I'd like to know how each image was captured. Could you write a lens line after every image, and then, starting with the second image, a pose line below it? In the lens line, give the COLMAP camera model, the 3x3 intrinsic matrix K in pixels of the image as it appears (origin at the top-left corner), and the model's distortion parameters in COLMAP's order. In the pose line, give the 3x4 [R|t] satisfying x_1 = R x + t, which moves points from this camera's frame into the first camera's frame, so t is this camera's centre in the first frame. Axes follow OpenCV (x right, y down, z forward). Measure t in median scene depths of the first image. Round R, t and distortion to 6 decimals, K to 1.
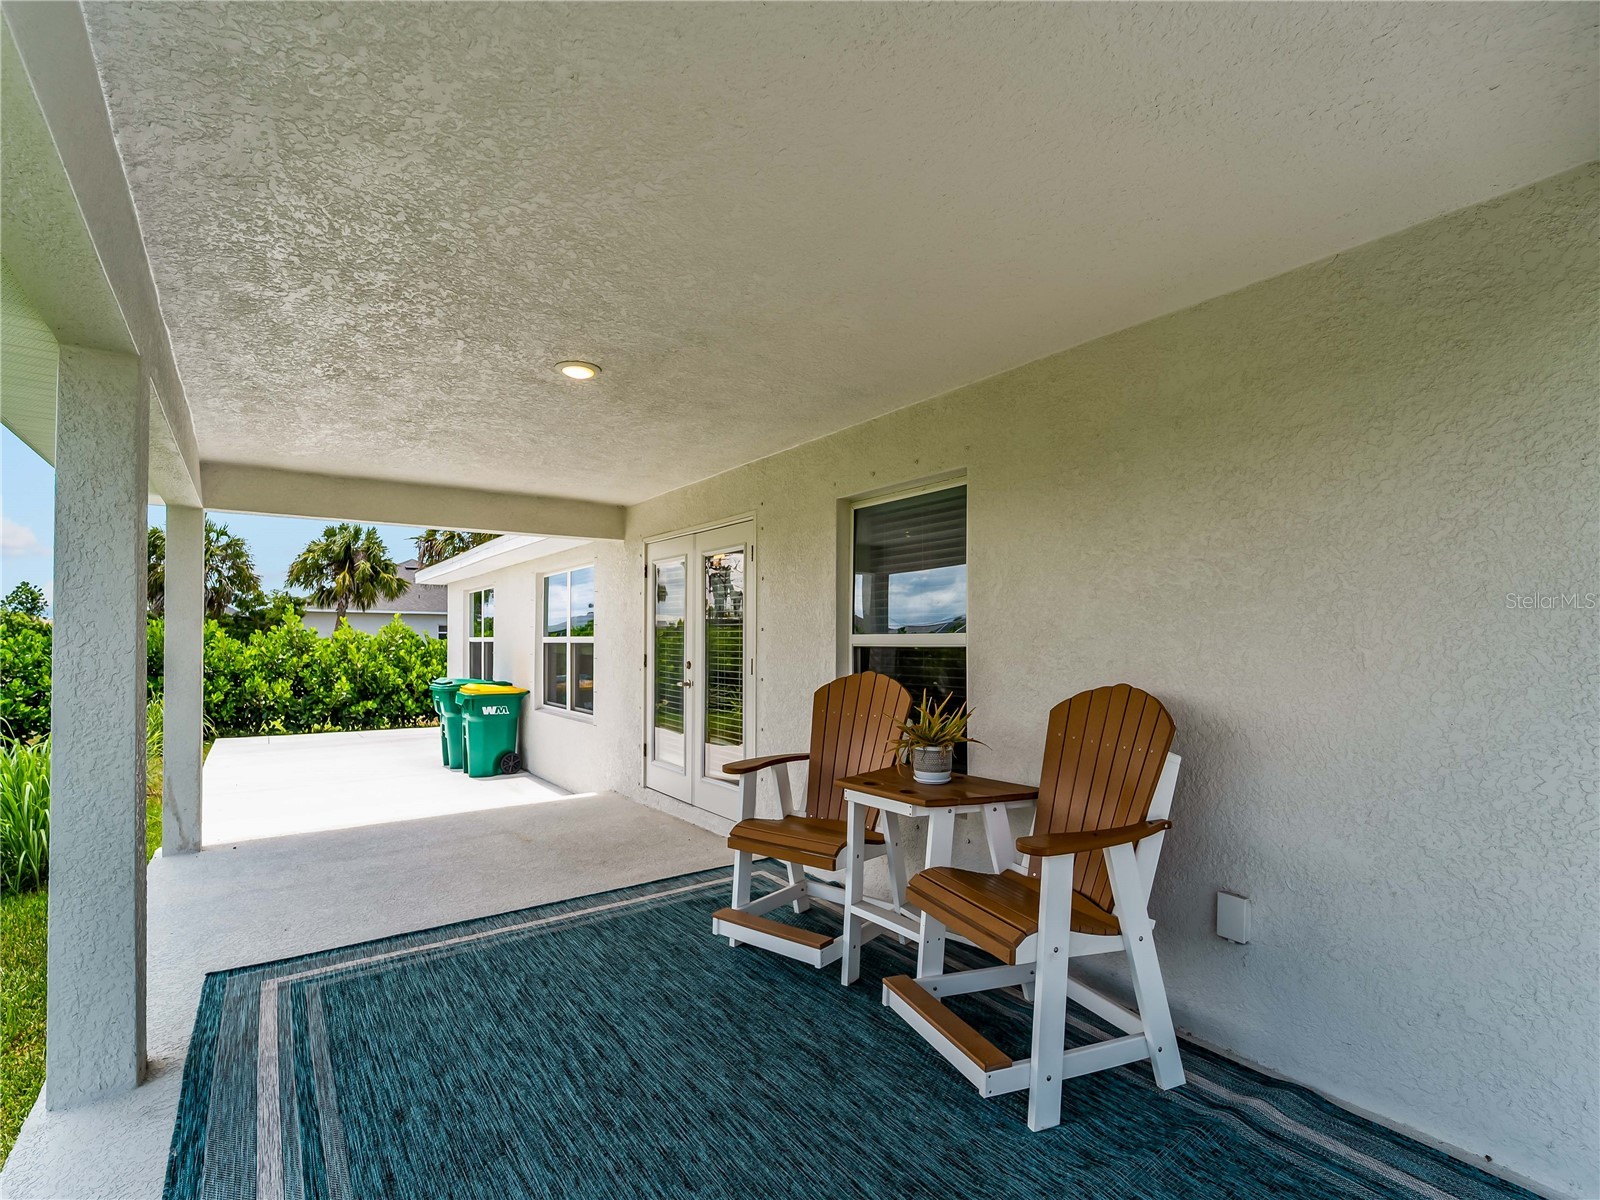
lens RADIAL K [[740.7, 0, 810.5], [0, 740.7, 626.0], [0, 0, 1]] dist [-0.002138, -0.000935]
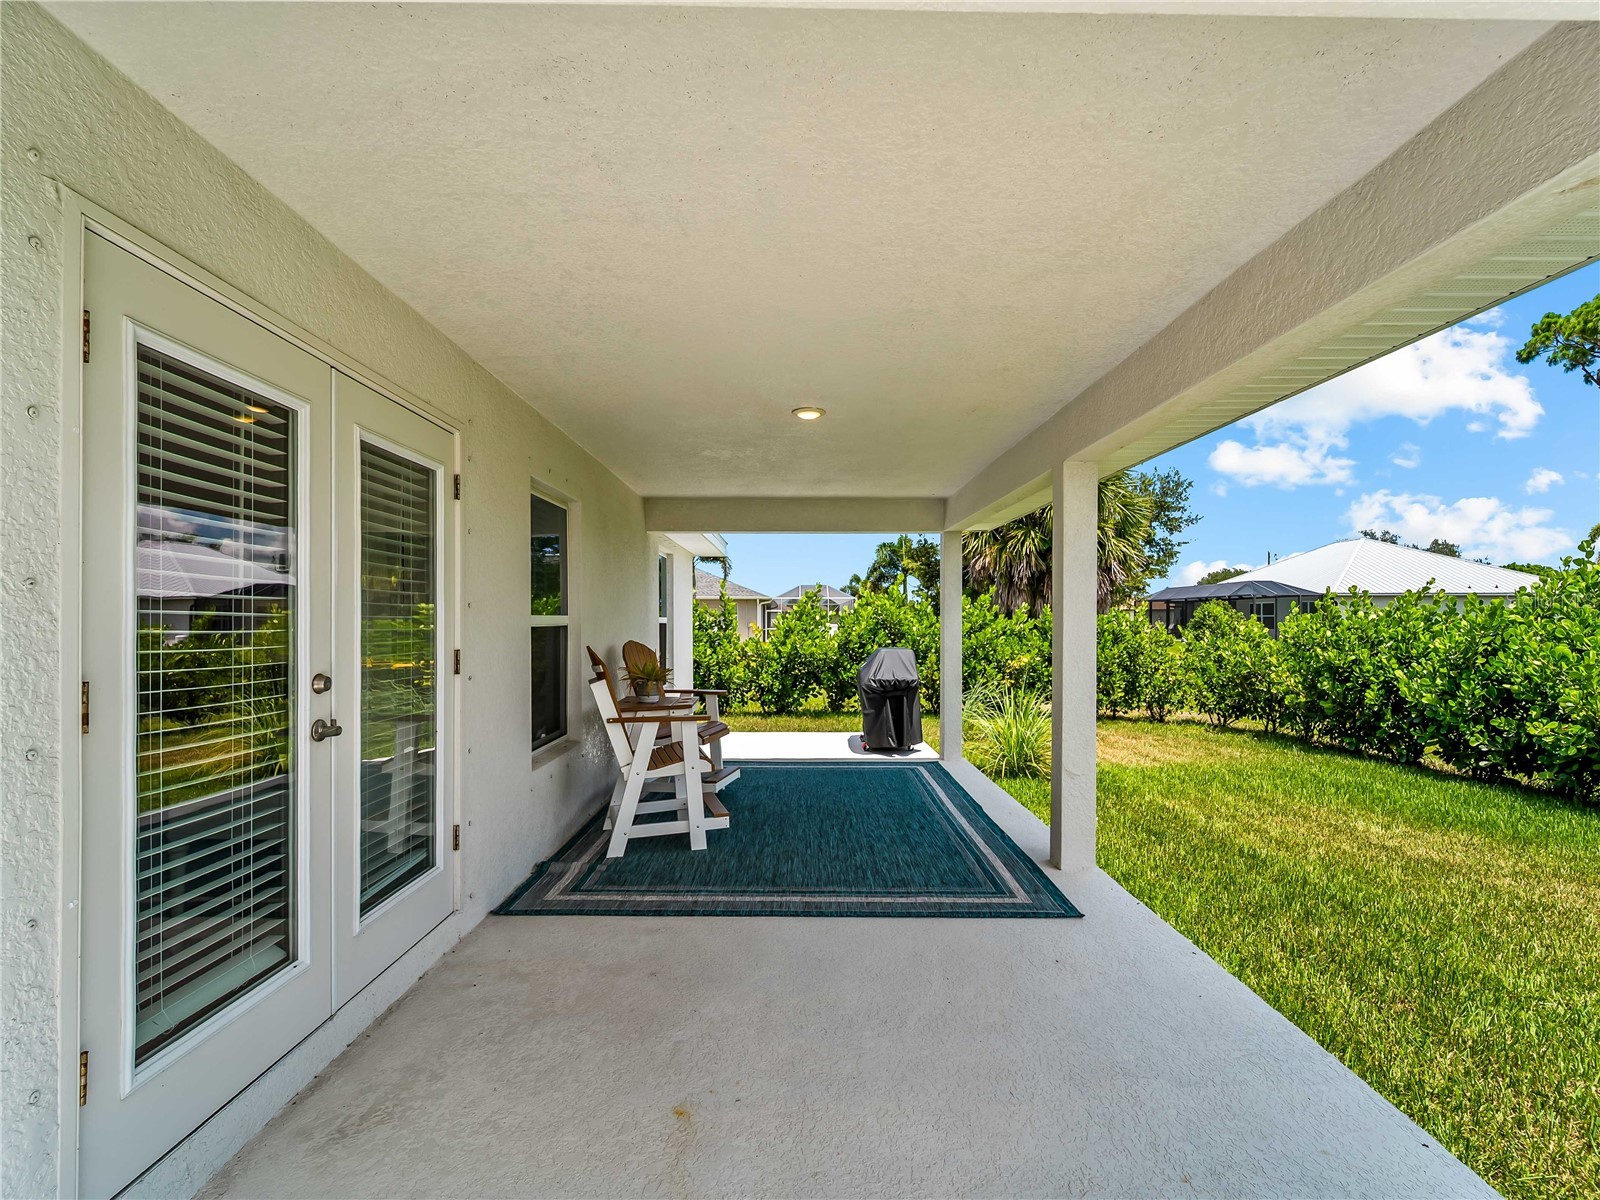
lens RADIAL K [[733.2, 0, 803.3], [0, 733.2, 616.1], [0, 0, 1]] dist [-0.001464, -0.000177]
pose [[-0.807176, 0.002882, 0.590304, -0.263129], [-0.011147, 0.999735, -0.020123, 0.009195], [-0.590206, -0.022823, -0.806930, 0.503375]]
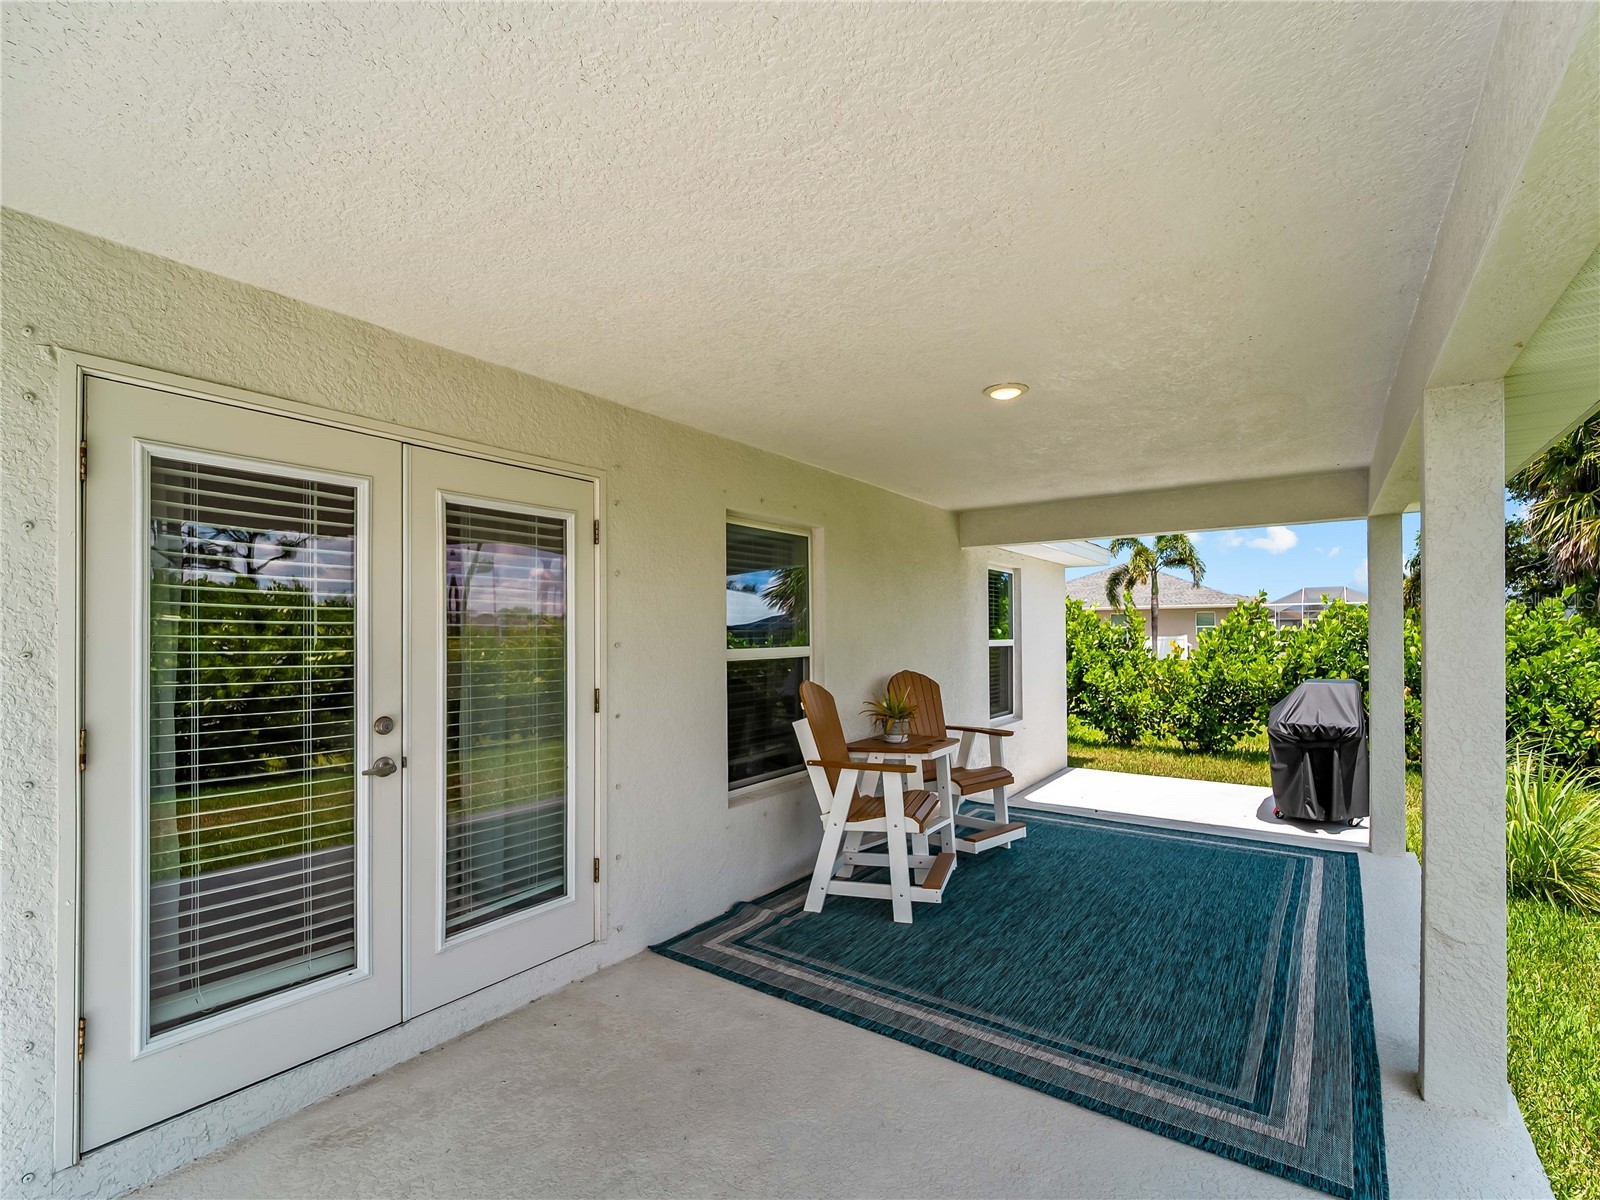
lens RADIAL K [[740.7, 0, 810.5], [0, 740.7, 626.0], [0, 0, 1]] dist [-0.002138, -0.000935]
pose [[-0.317516, 0.009838, 0.948202, -0.291637], [-0.012016, 0.999824, -0.014397, -0.001969], [-0.948177, -0.015965, -0.317342, 0.386560]]
